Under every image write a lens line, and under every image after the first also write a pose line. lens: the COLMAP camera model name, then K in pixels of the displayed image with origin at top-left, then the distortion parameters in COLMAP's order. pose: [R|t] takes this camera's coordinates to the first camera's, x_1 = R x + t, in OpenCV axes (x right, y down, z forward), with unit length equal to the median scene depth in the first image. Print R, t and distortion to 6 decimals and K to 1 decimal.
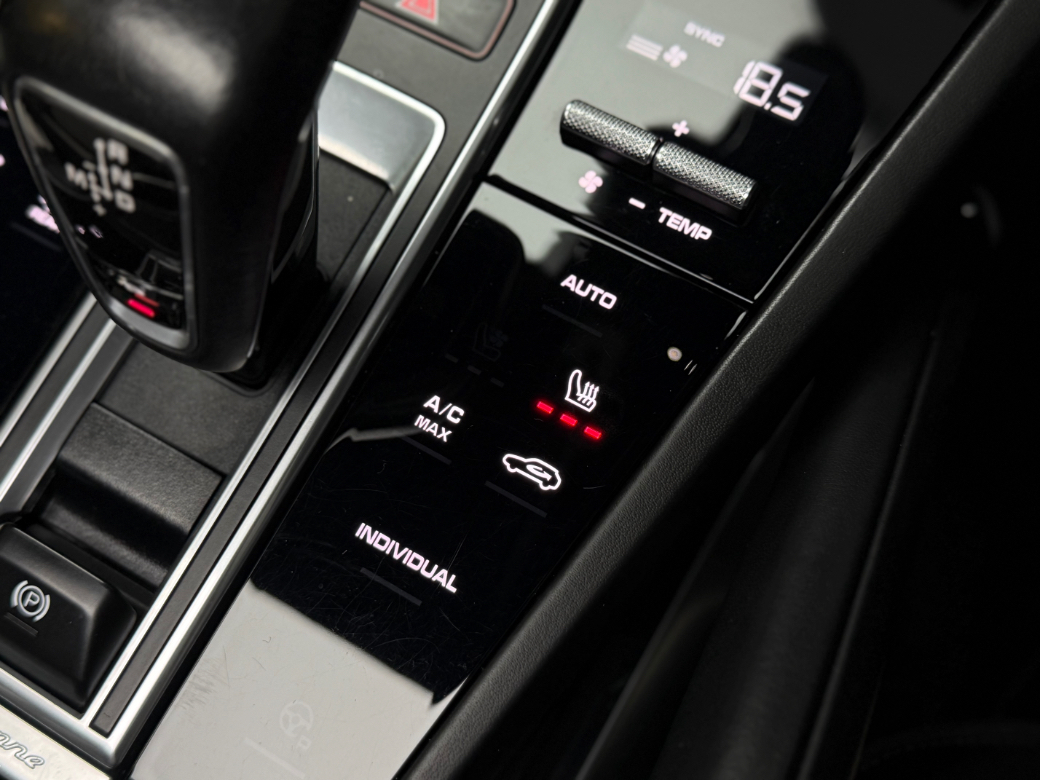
lens RADIAL K [[1286.5, 0, 520.0], [0, 1286.5, 390.0], [0, 0, 1]] dist [0.094503, -0.003138]
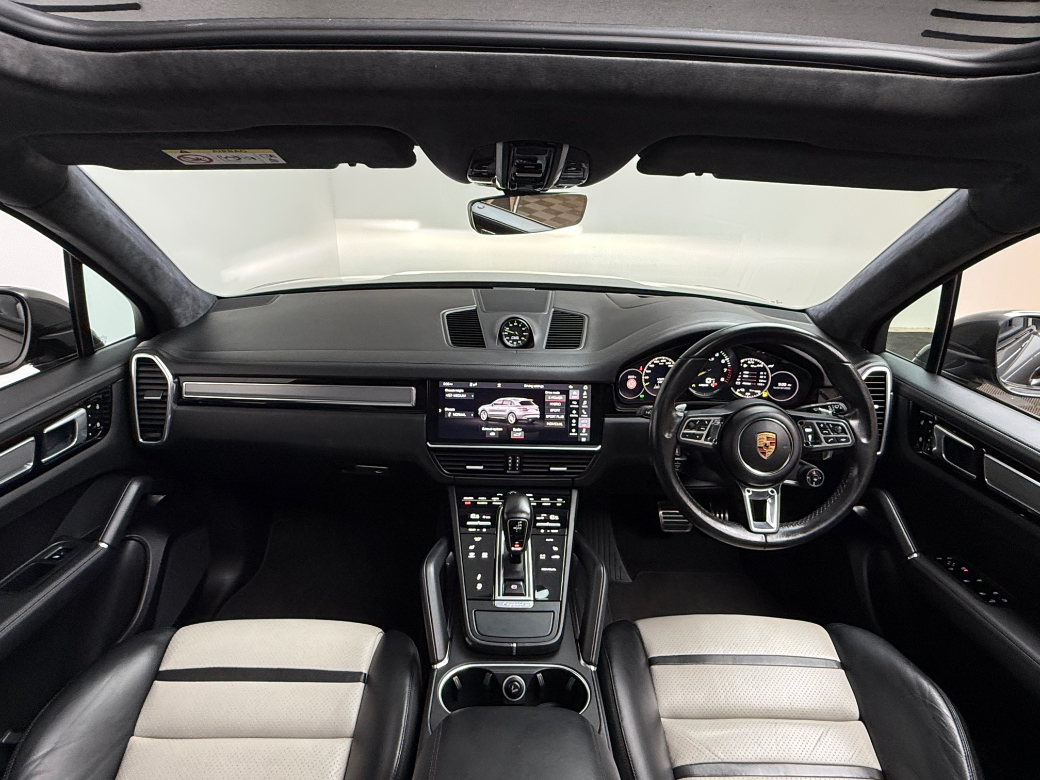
lens RADIAL K [[596.7, 0, 515.3], [0, 596.7, 389.4], [0, 0, 1]] dist [0.003115, -0.000521]
pose [[0.850708, -0.141951, 0.506108, -2.102162], [0.448062, 0.699271, -0.557010, 1.395555], [-0.274839, 0.700621, 0.658478, -2.374351]]
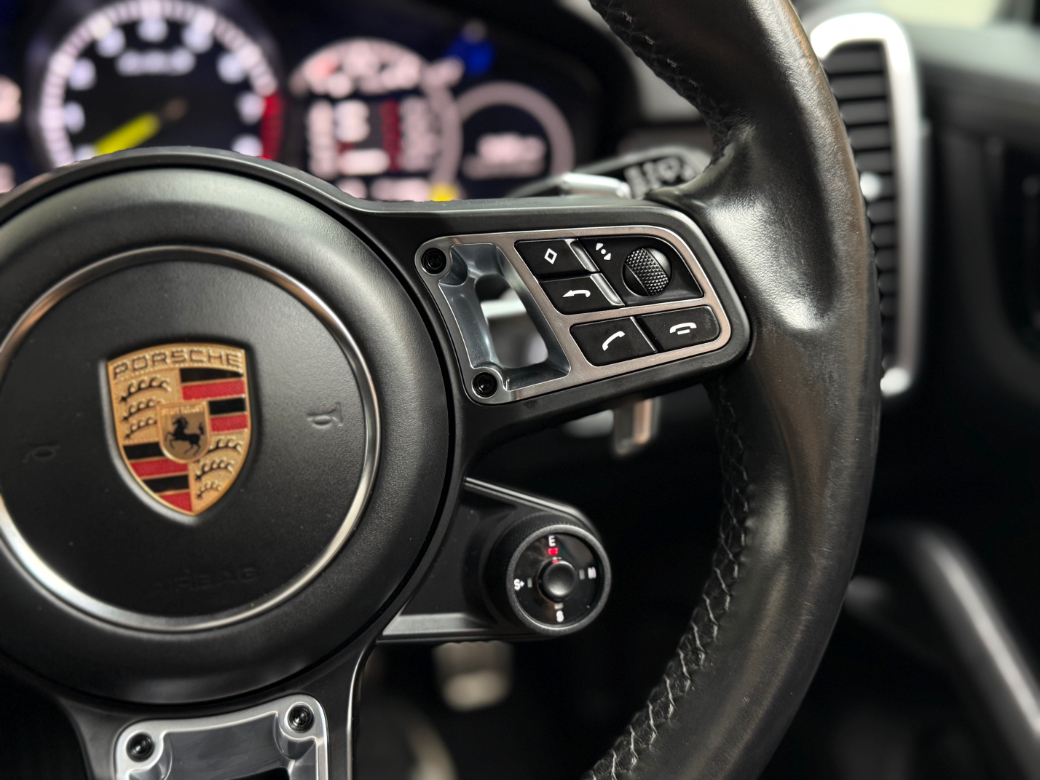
lens RADIAL K [[1117.4, 0, 520.0], [0, 1117.4, 390.0], [0, 0, 1]] dist [0.190295, -0.573268]
pose [[0.687174, -0.272906, 0.673286, 0.611427], [0.648180, 0.648865, -0.398543, 0.840292], [-0.328107, 0.710279, 0.622776, -0.858287]]
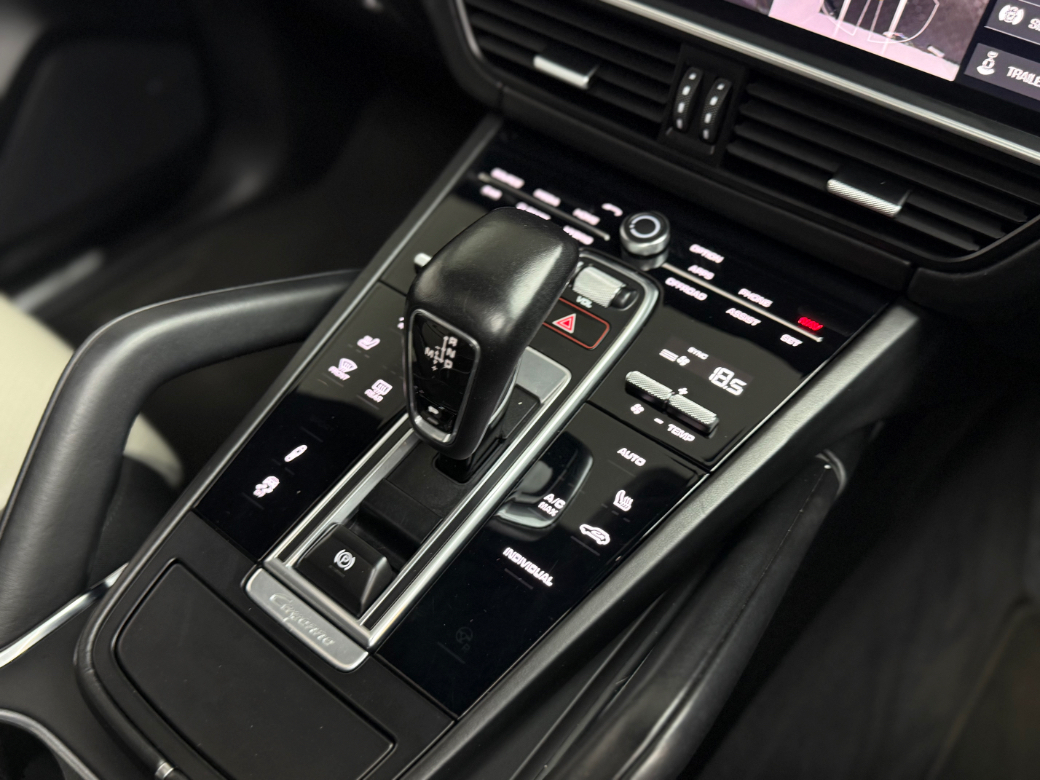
lens RADIAL K [[986.4, 0, 520.0], [0, 986.4, 390.0], [0, 0, 1]] dist [0.106651, -0.004262]
pose [[0.989242, 0.139209, -0.044946, -0.069158], [-0.146285, 0.940894, -0.305482, 0.343457], [-0.000236, 0.308771, 0.951136, -0.557560]]
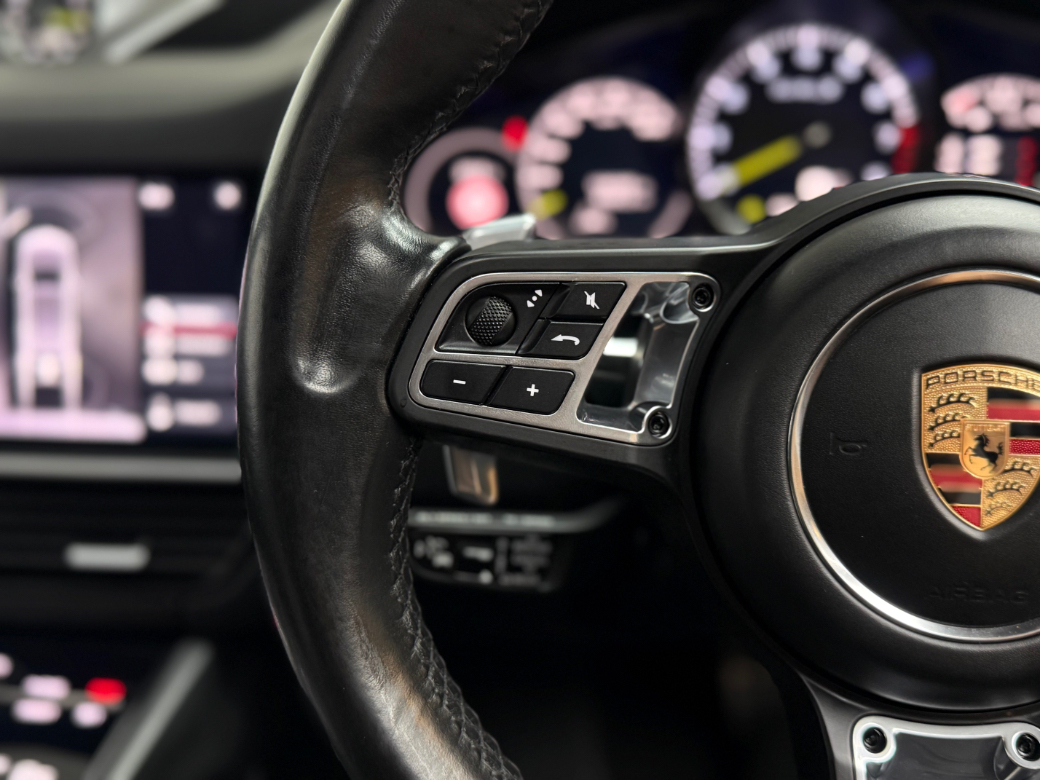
lens RADIAL K [[1117.4, 0, 520.0], [0, 1117.4, 390.0], [0, 0, 1]] dist [0.190295, -0.573268]
pose [[0.903485, -0.149011, 0.401884, 0.272649], [0.380723, 0.709704, -0.592765, 0.684632], [-0.196890, 0.688561, 0.697939, -0.786759]]
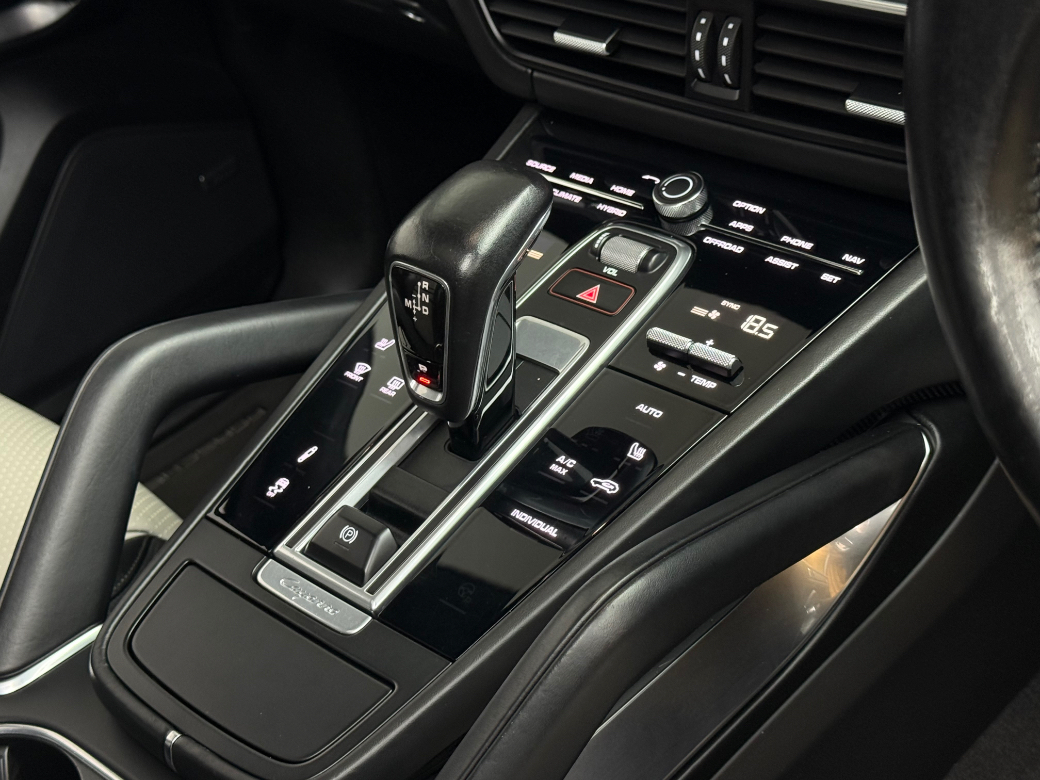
lens RADIAL K [[1730.9, 0, 520.0], [0, 1730.9, 390.0], [0, 0, 1]] dist [0.005712, 1.316426]
pose [[0.964159, 0.019078, -0.264637, 0.560448], [-0.140312, 0.883192, -0.447532, 1.096045], [0.225188, 0.468624, 0.854214, -1.271811]]
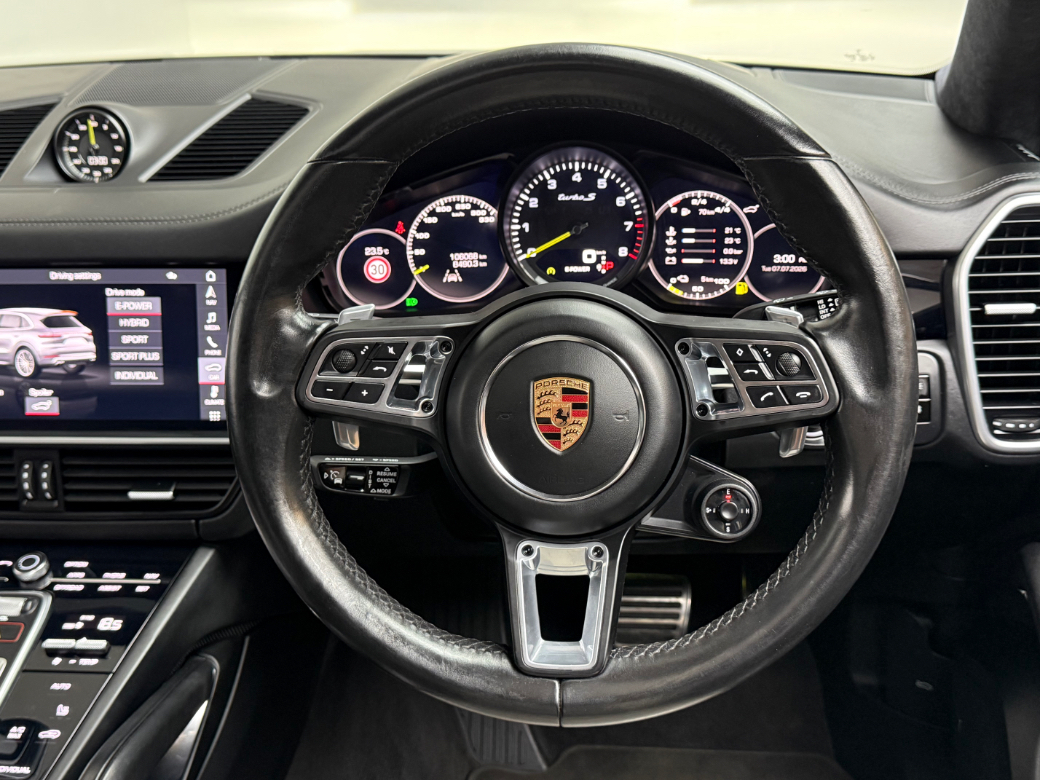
lens RADIAL K [[1145.9, 0, 525.6], [0, 1145.9, 385.7], [0, 0, 1]] dist [0.209644, -0.537539]
pose [[0.897673, -0.173449, 0.405091, 0.044613], [0.399732, 0.707421, -0.582898, 1.597301], [-0.185467, 0.685179, 0.704366, -1.827149]]
